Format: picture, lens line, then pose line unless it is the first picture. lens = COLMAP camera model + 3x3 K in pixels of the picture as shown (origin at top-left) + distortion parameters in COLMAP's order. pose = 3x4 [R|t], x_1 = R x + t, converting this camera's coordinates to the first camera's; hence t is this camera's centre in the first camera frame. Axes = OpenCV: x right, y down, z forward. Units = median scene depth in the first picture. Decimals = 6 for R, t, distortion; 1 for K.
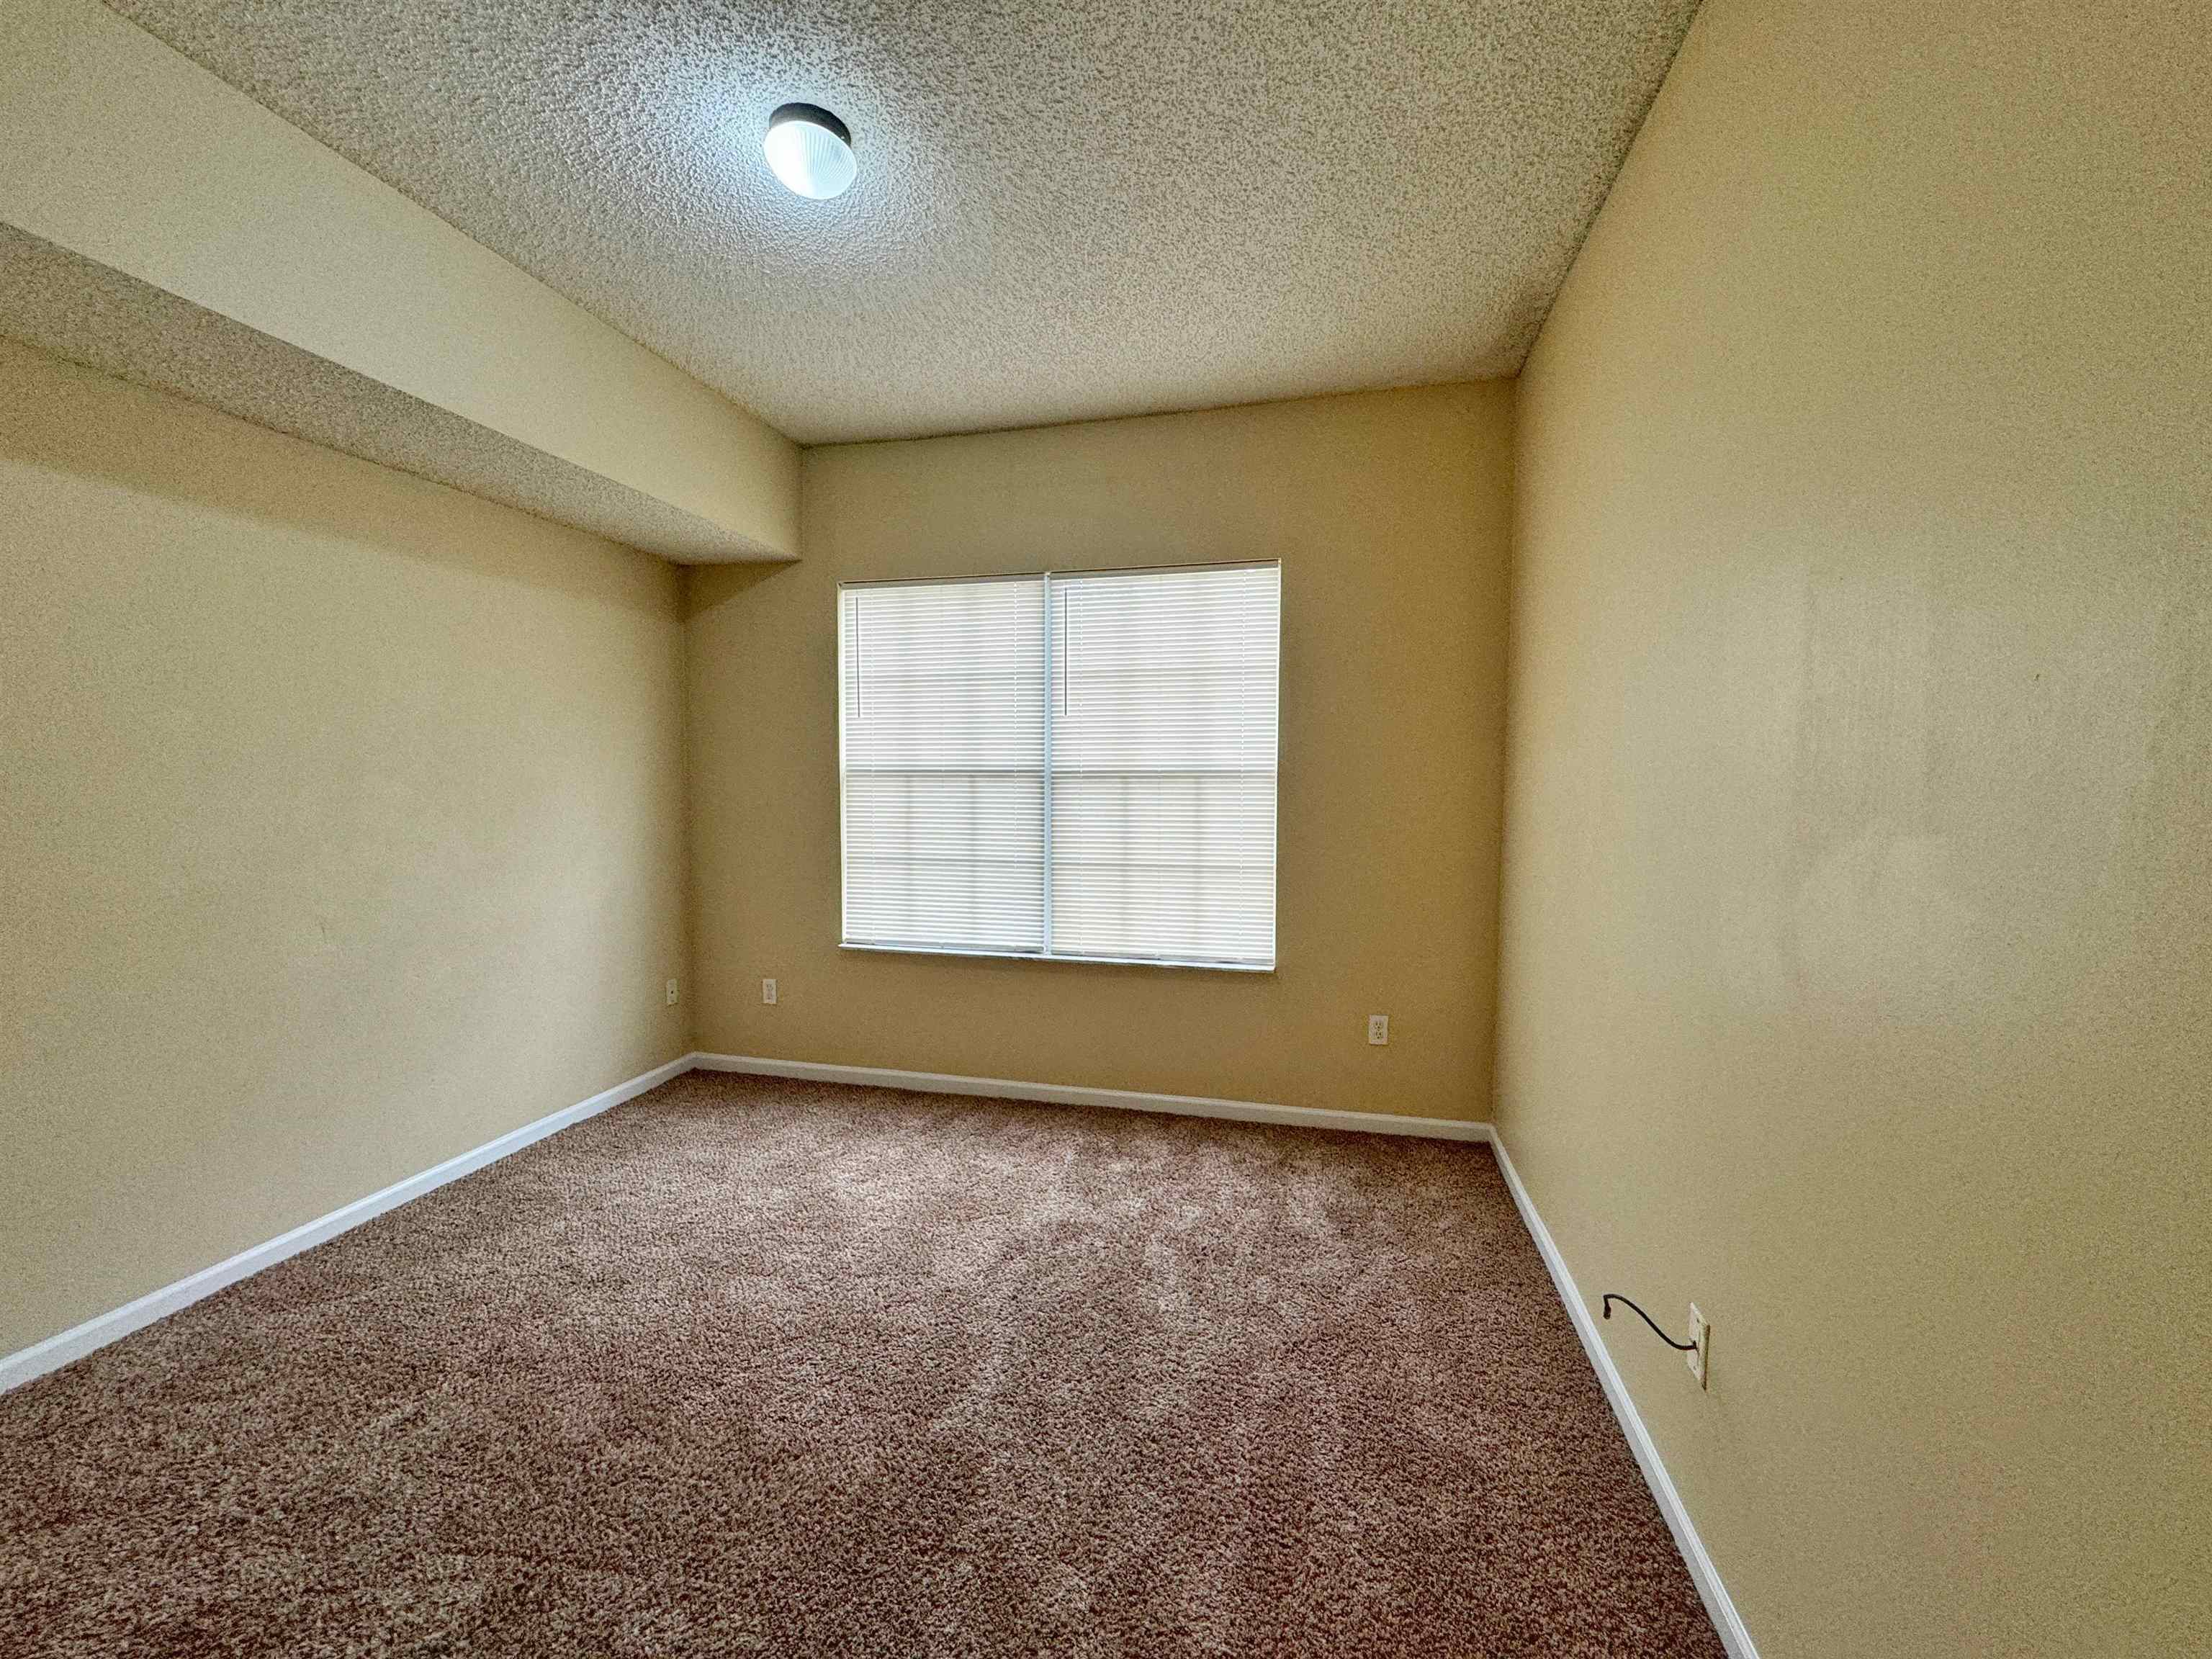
lens RADIAL K [[884.4, 0, 1106.0], [0, 884.4, 829.5], [0, 0, 1]] dist [-0.001748, 0.000211]
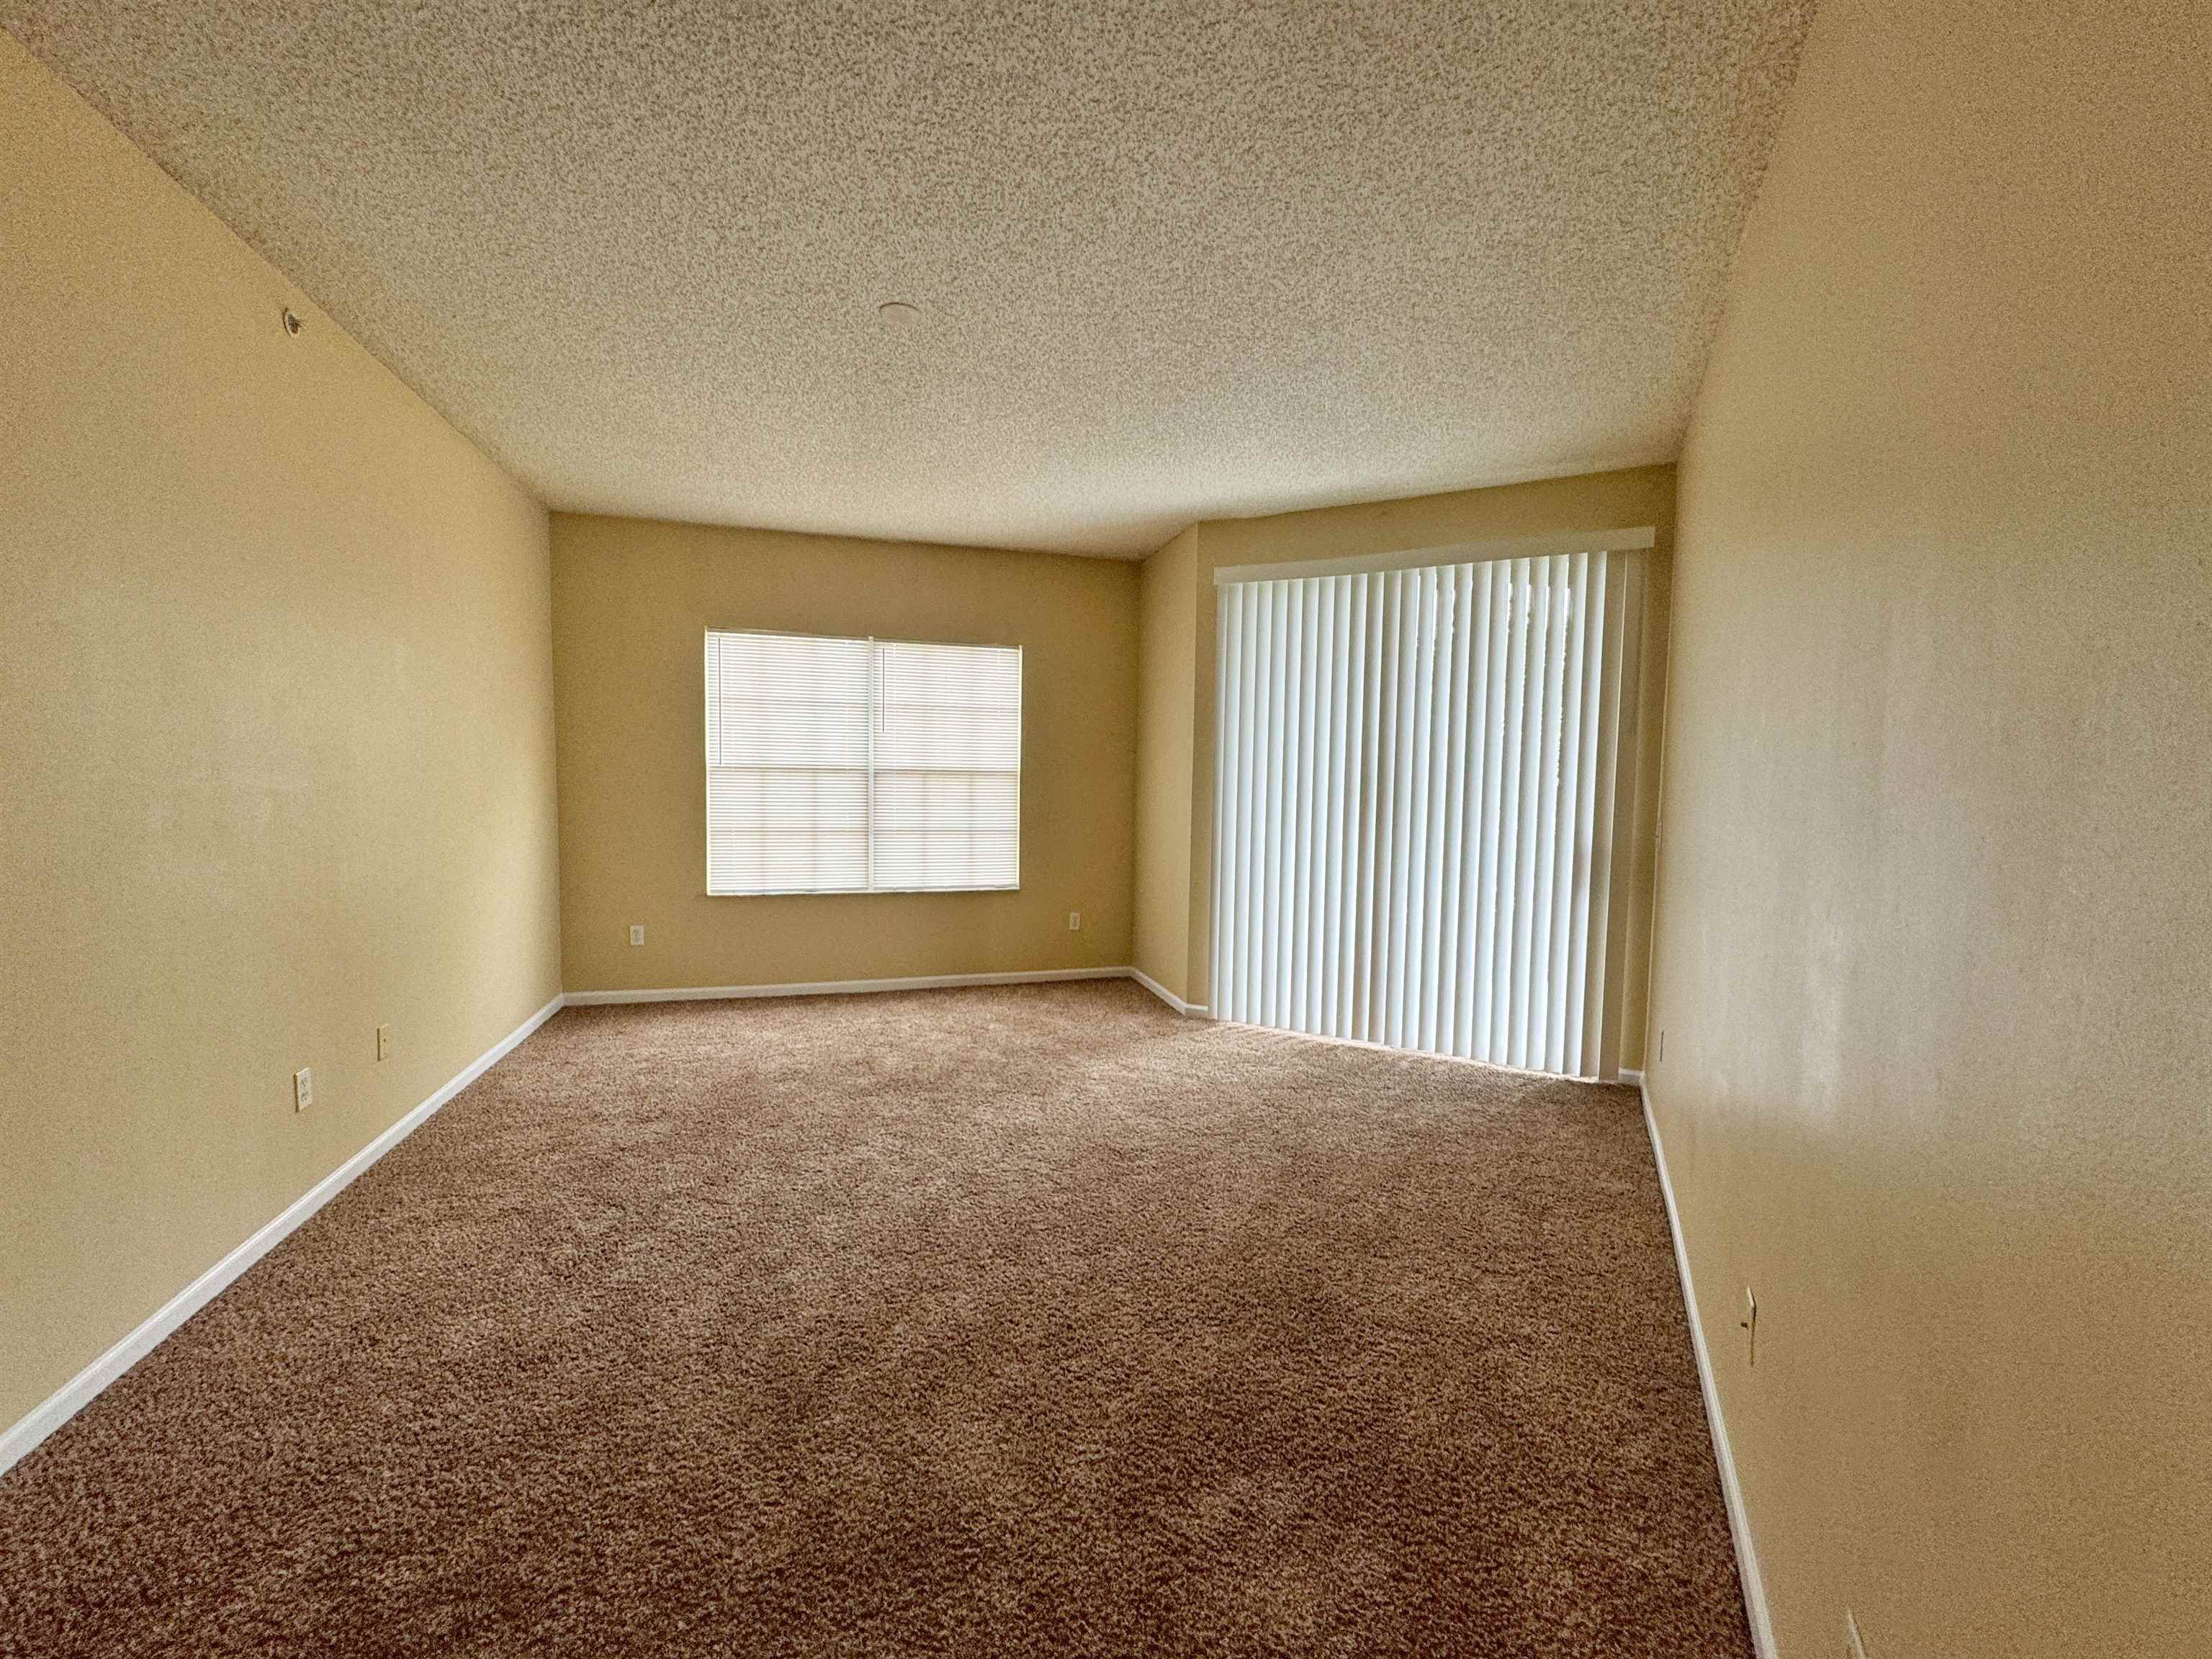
lens RADIAL K [[884.4, 0, 1106.0], [0, 884.4, 829.5], [0, 0, 1]] dist [-0.001748, 0.000211]
pose [[0.867468, -0.022010, 0.497006, -0.469415], [0.016813, 0.999747, 0.014929, 0.021935], [-0.497209, -0.004594, 0.867619, -0.502185]]
